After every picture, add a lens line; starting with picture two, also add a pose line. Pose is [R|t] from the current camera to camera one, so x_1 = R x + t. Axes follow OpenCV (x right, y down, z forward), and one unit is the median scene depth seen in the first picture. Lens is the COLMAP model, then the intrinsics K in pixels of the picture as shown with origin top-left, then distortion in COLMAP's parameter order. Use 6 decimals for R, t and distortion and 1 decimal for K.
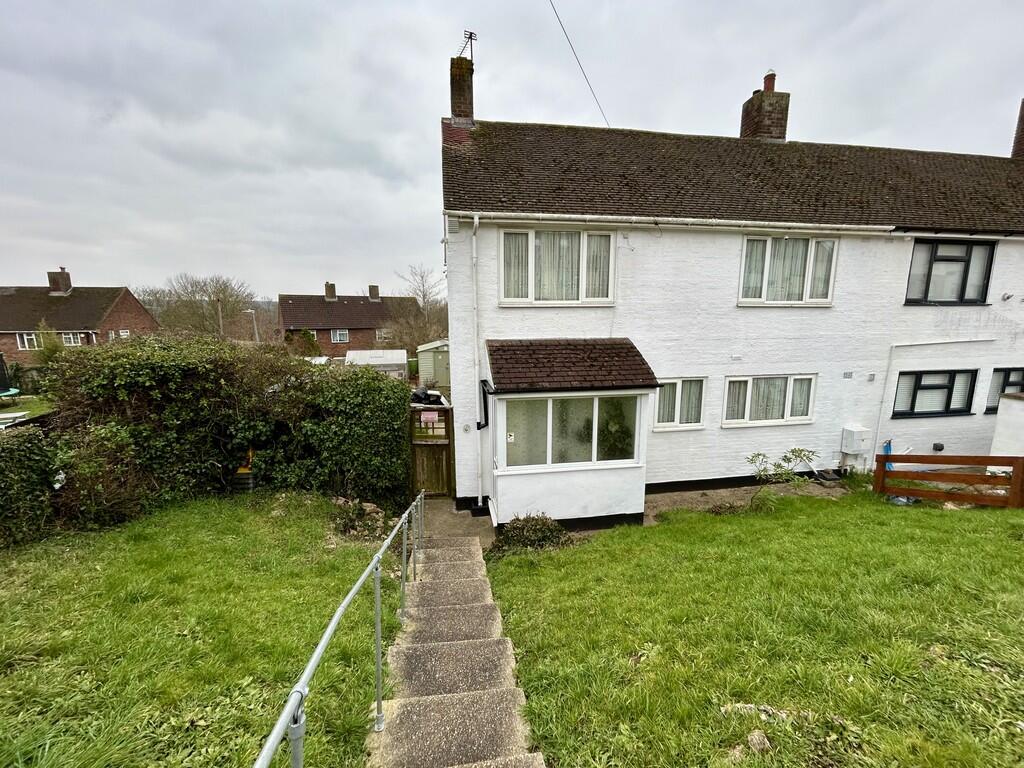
lens RADIAL K [[412.3, 0, 512.0], [0, 412.3, 384.0], [0, 0, 1]] dist [-0.000532, 0.000253]
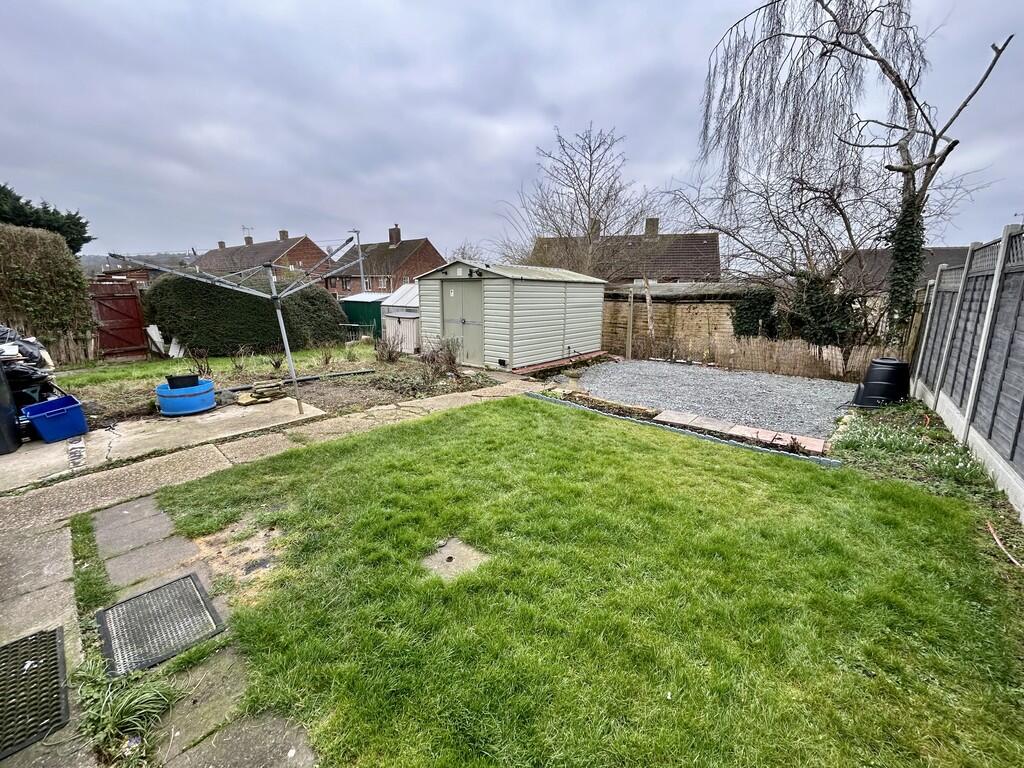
lens RADIAL K [[412.3, 0, 512.0], [0, 412.3, 384.0], [0, 0, 1]] dist [-0.000532, 0.000253]
pose [[0.625646, 0.188586, -0.756969, 0.131963], [-0.142520, 0.981641, 0.126764, -0.022899], [0.766977, 0.028574, 0.641037, 0.494415]]
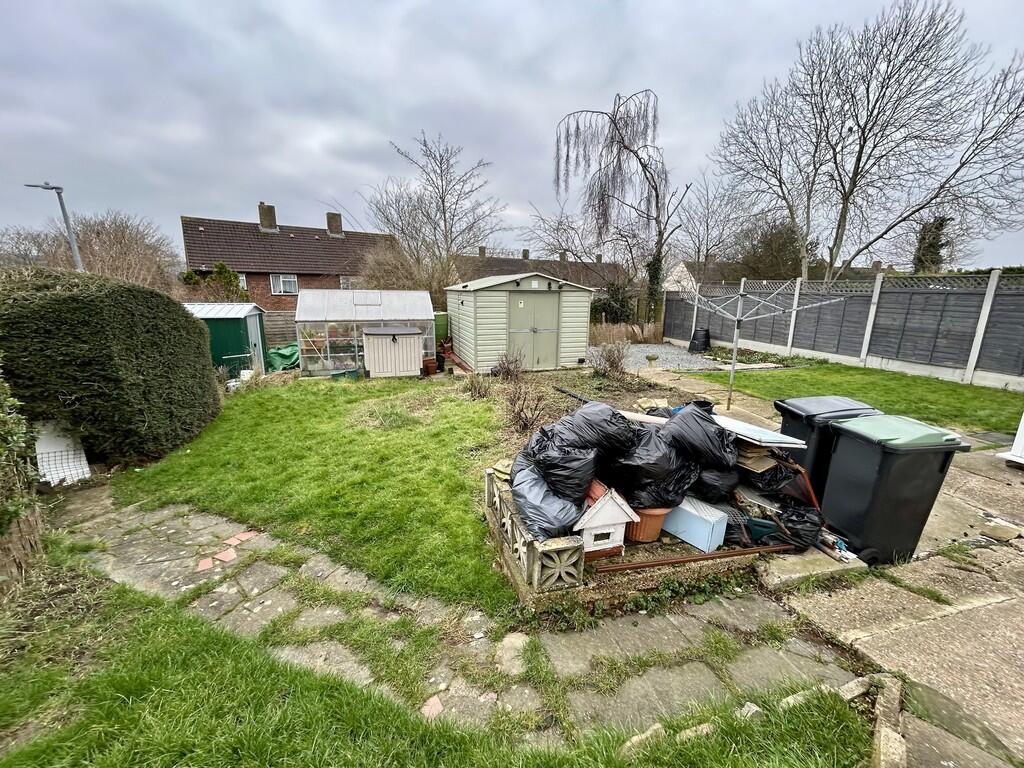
lens RADIAL K [[412.3, 0, 512.0], [0, 412.3, 384.0], [0, 0, 1]] dist [-0.000532, 0.000253]
pose [[0.994792, -0.002635, 0.101893, -0.146676], [-0.004487, 0.997564, 0.069610, -0.006837], [-0.101828, -0.069704, 0.992357, 0.354283]]
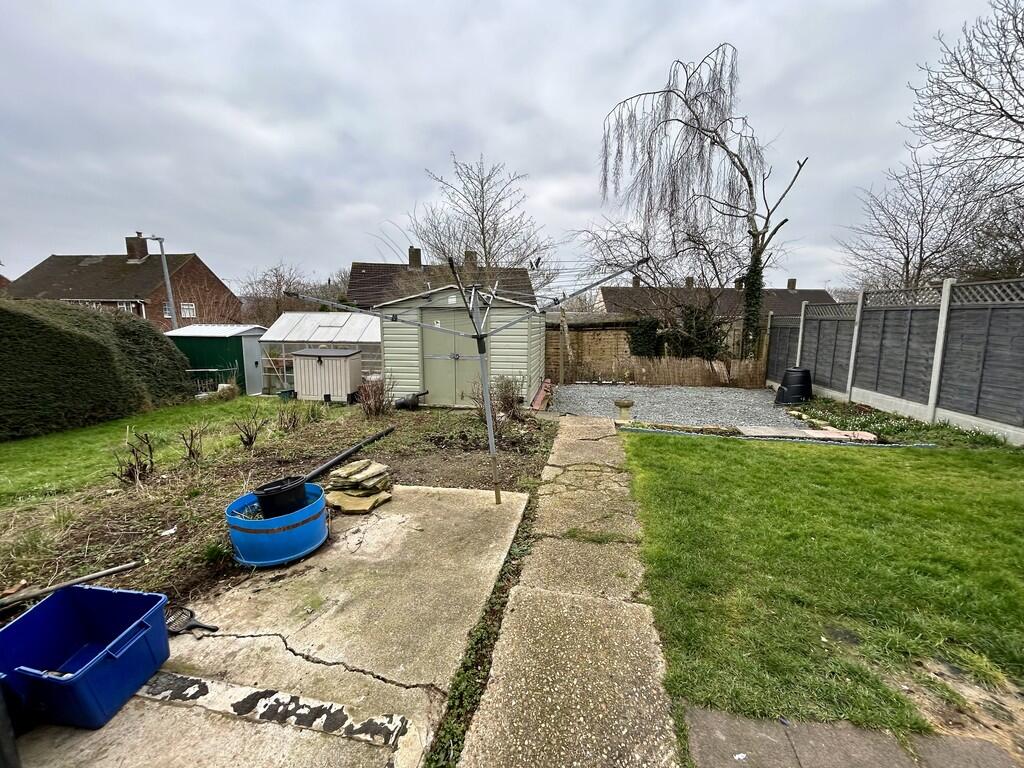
lens RADIAL K [[412.3, 0, 512.0], [0, 412.3, 384.0], [0, 0, 1]] dist [-0.000532, 0.000253]
pose [[0.936888, 0.067537, -0.343046, 0.008583], [-0.070024, 0.997532, 0.005147, -0.012636], [0.342547, 0.019199, 0.939305, 0.436465]]
